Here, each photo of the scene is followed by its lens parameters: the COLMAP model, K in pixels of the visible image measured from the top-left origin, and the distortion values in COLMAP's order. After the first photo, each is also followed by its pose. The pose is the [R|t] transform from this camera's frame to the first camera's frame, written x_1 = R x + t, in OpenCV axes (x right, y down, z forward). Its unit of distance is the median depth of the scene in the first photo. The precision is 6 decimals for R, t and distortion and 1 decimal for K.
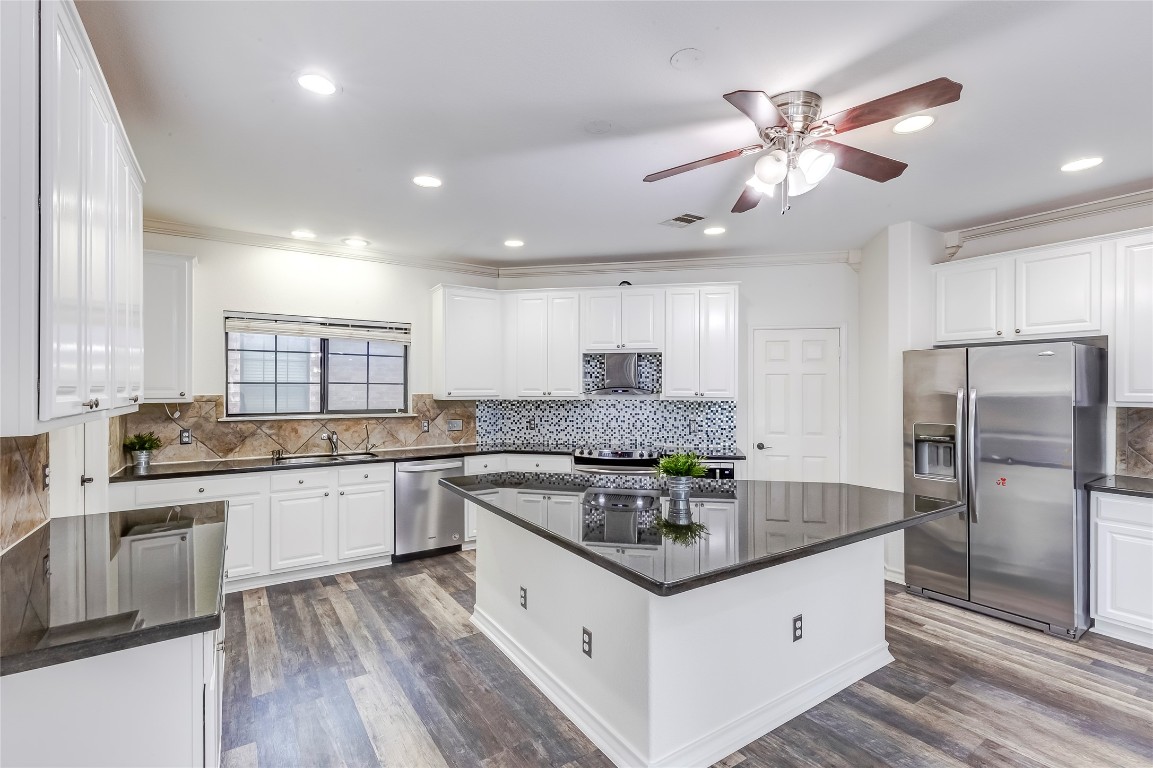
lens RADIAL K [[523.2, 0, 577.8], [0, 523.2, 388.7], [0, 0, 1]] dist [0.005195, -0.000787]
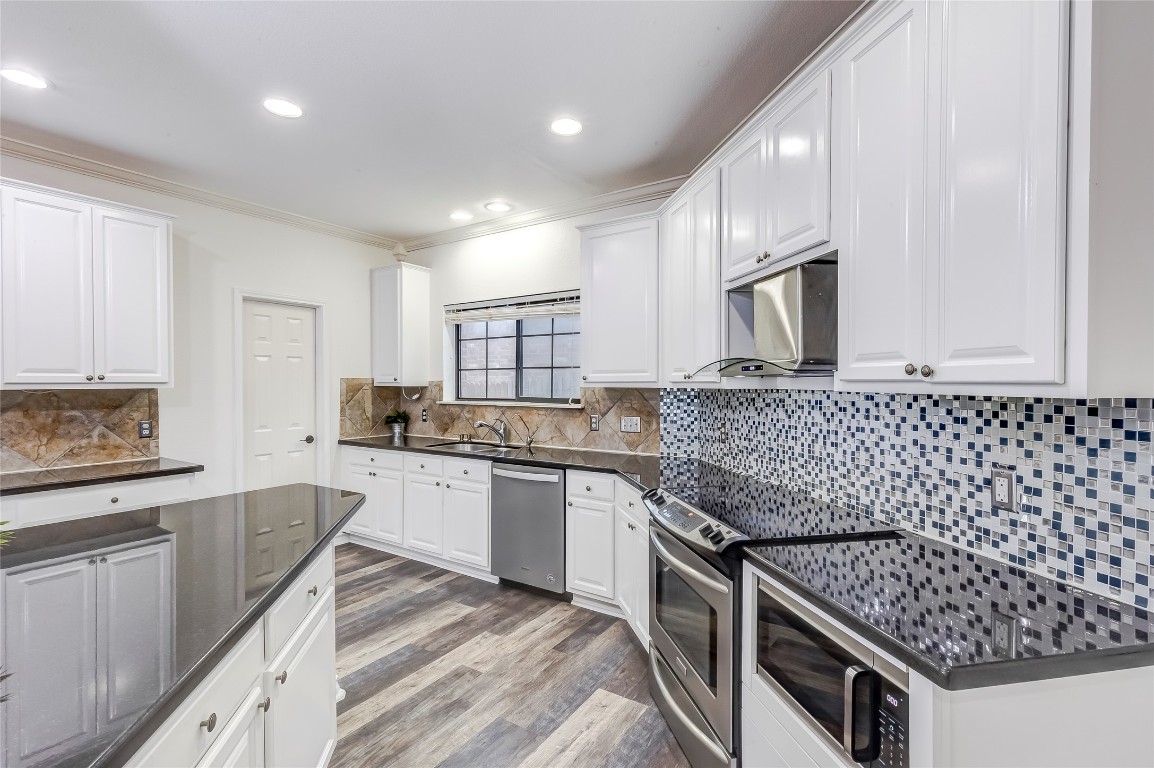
lens RADIAL K [[523.7, 0, 578.3], [0, 523.7, 388.7], [0, 0, 1]] dist [0.005195, -0.000787]
pose [[0.384677, 0.008098, -0.923016, 0.405102], [0.002007, 0.999952, 0.009609, 0.016410], [0.923049, -0.005549, 0.384642, 0.709701]]
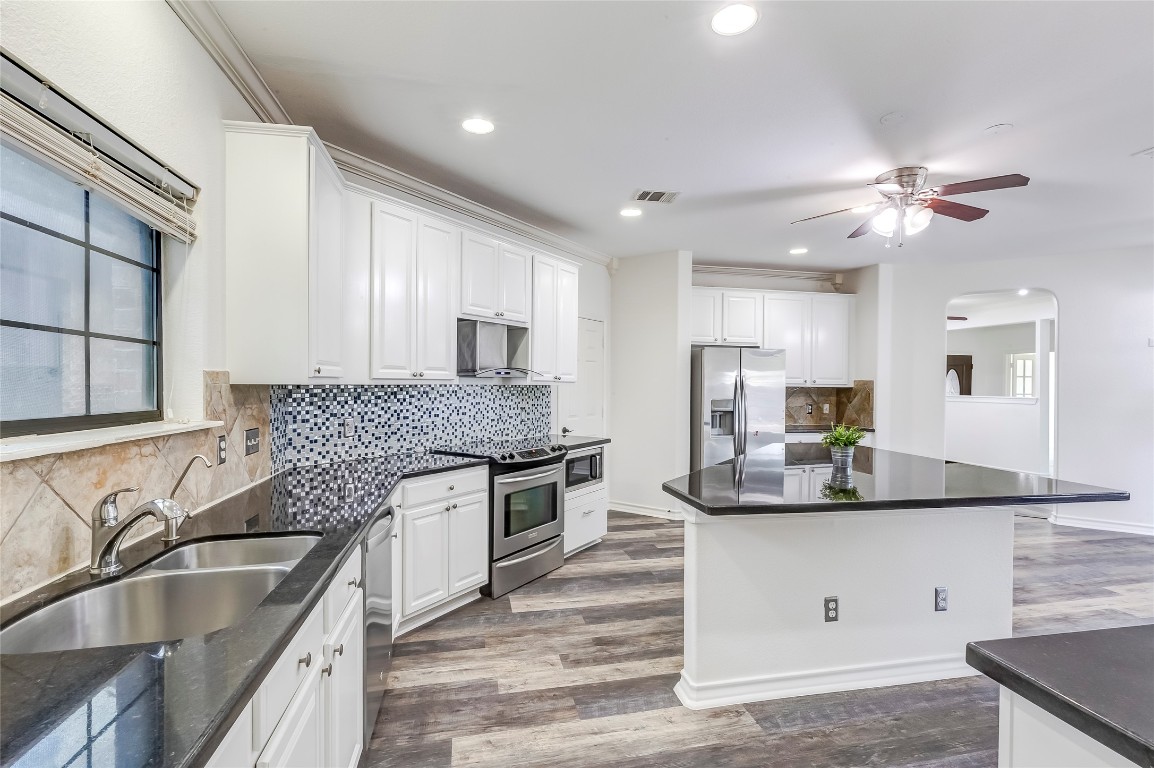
lens RADIAL K [[531.3, 0, 589.0], [0, 531.3, 387.6], [0, 0, 1]] dist [0.002464, 0.000201]
pose [[0.361844, -0.006764, 0.932214, -0.594076], [-0.008930, 0.999903, 0.010721, 0.016467], [-0.932196, -0.012204, 0.361748, 0.595801]]
